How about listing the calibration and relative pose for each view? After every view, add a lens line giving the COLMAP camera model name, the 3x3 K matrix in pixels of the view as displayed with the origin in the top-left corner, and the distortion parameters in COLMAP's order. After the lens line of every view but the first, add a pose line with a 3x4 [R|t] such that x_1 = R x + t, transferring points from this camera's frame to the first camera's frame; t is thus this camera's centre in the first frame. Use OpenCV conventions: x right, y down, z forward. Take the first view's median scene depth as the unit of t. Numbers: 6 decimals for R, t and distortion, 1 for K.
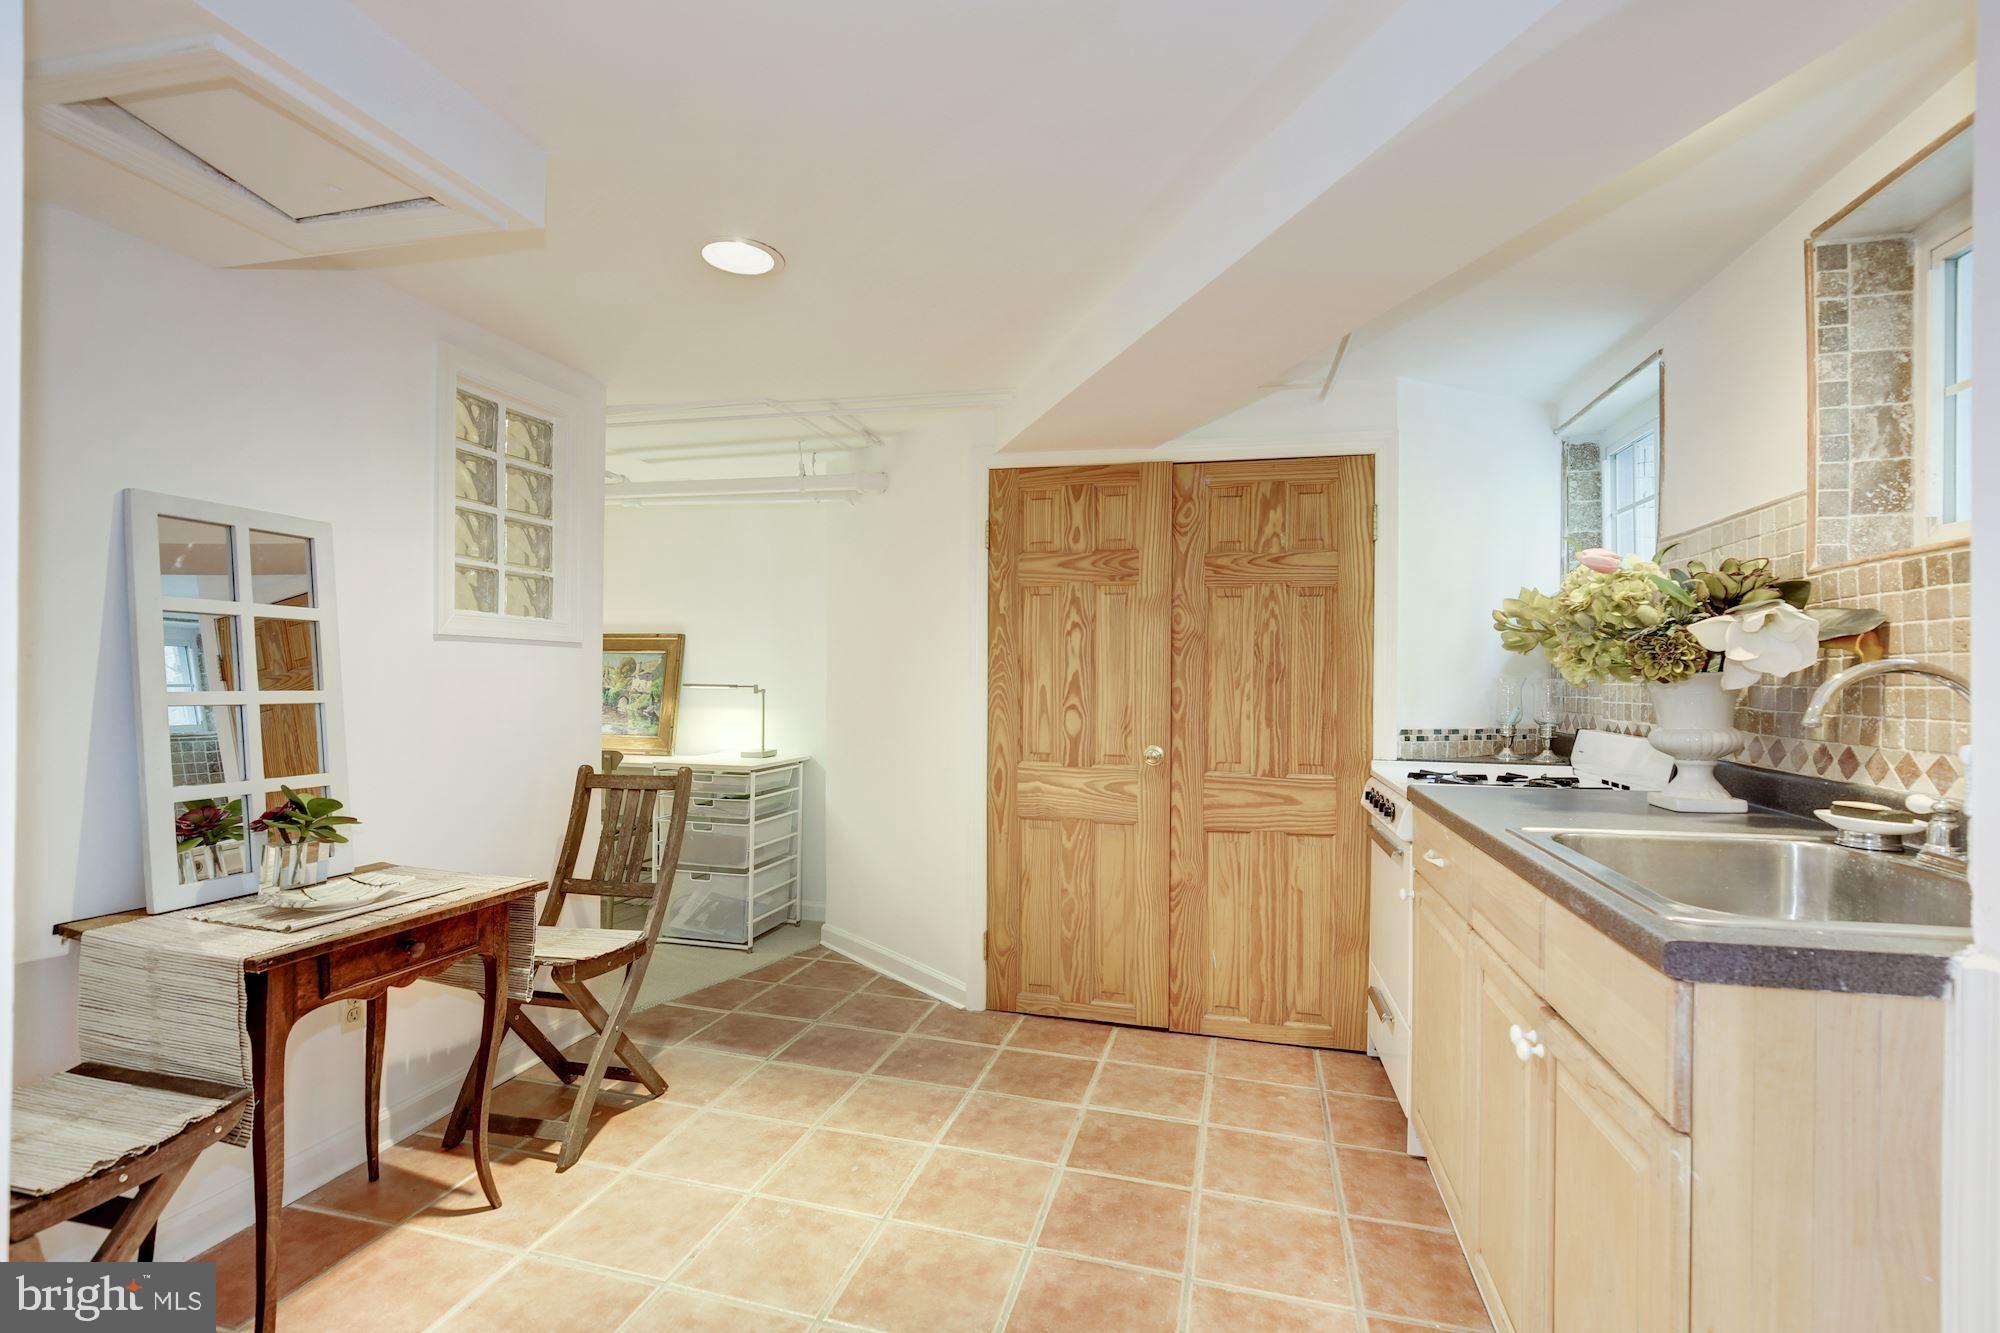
lens RADIAL K [[922.4, 0, 1001.2], [0, 922.4, 674.6], [0, 0, 1]] dist [-0.002970, -0.000204]
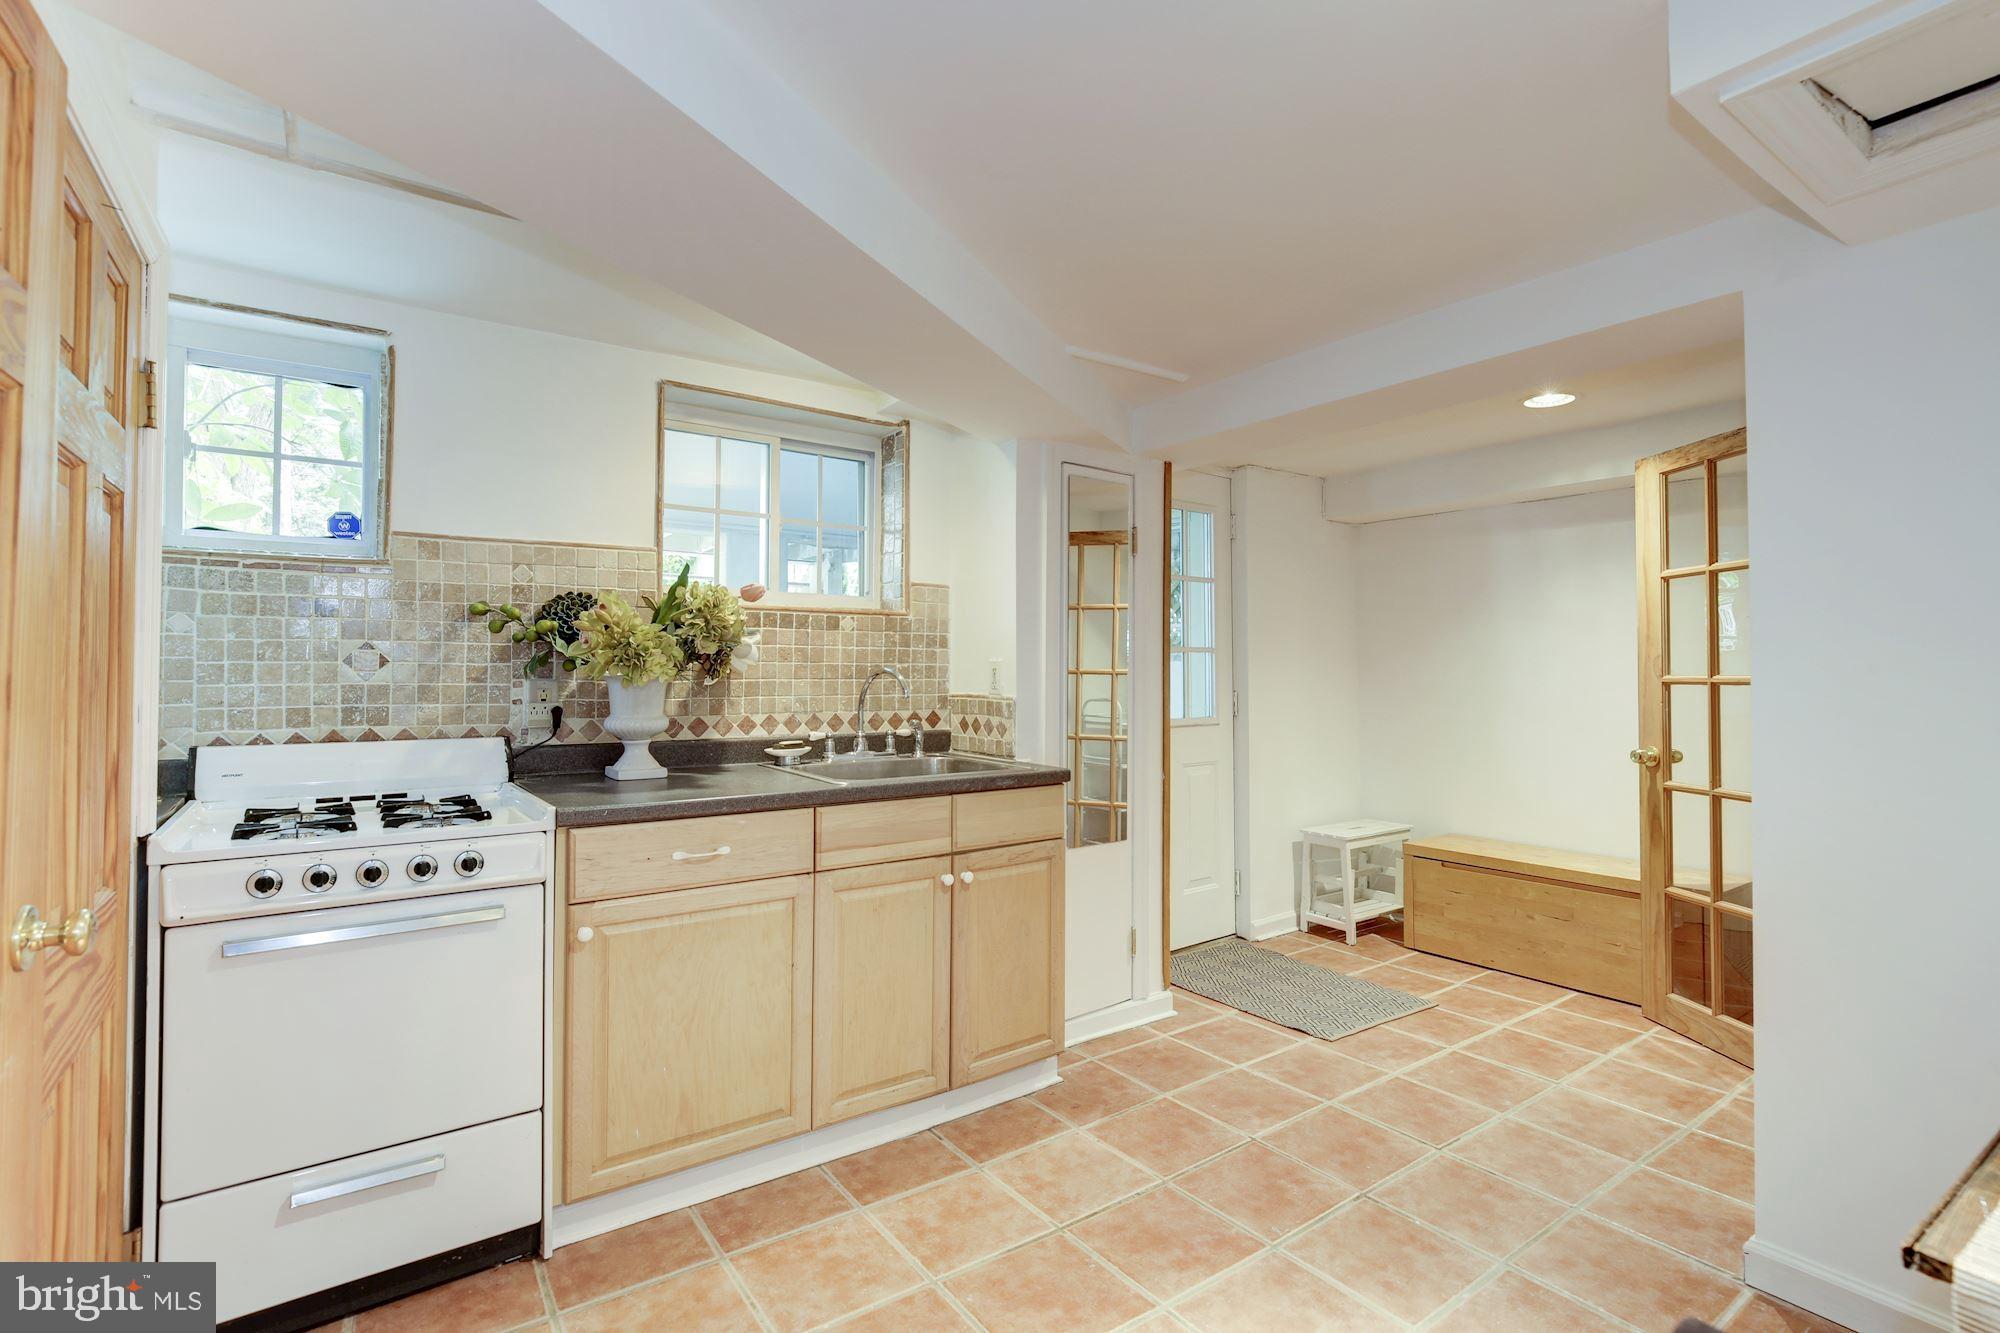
lens RADIAL K [[922.4, 0, 1011.8], [0, 922.4, 661.4], [0, 0, 1]] dist [-0.002970, -0.000204]
pose [[-0.762068, 0.005416, 0.647474, -0.507554], [-0.002192, 0.999938, -0.010944, -0.003923], [-0.647493, -0.009759, -0.762009, 1.701558]]
